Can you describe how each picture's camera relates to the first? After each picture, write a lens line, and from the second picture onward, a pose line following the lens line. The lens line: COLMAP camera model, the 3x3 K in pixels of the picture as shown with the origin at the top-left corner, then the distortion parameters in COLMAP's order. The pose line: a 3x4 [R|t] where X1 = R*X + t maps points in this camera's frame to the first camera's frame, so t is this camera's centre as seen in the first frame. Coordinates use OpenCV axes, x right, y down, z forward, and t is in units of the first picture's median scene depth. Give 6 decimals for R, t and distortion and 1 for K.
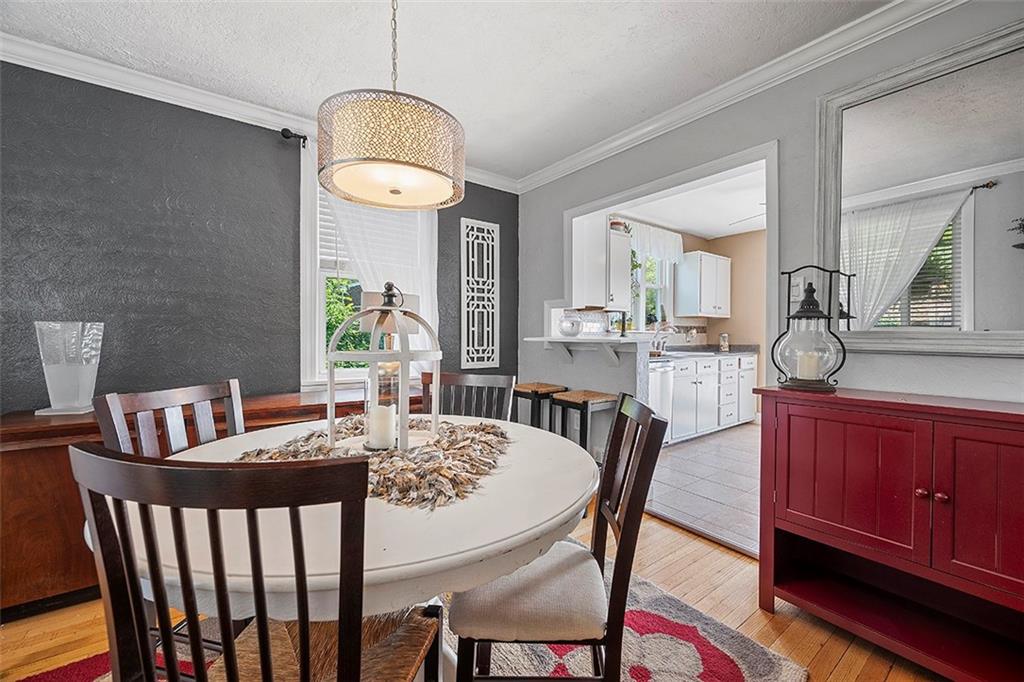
lens RADIAL K [[402.3, 0, 511.8], [0, 402.3, 337.8], [0, 0, 1]] dist [0.003024, -0.000258]
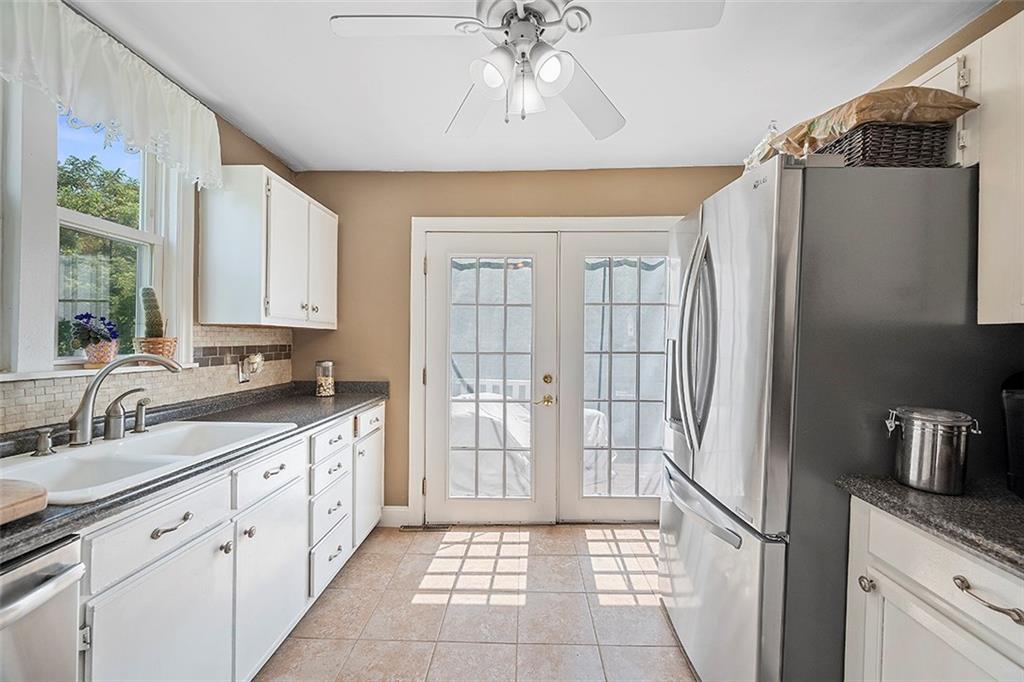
lens RADIAL K [[402.3, 0, 513.4], [0, 402.3, 342.9], [0, 0, 1]] dist [0.003024, -0.000258]
pose [[0.612715, -0.005228, 0.790286, 0.283078], [0.004732, 0.999984, 0.002946, -0.033479], [-0.790290, 0.001935, 0.612731, 0.522304]]
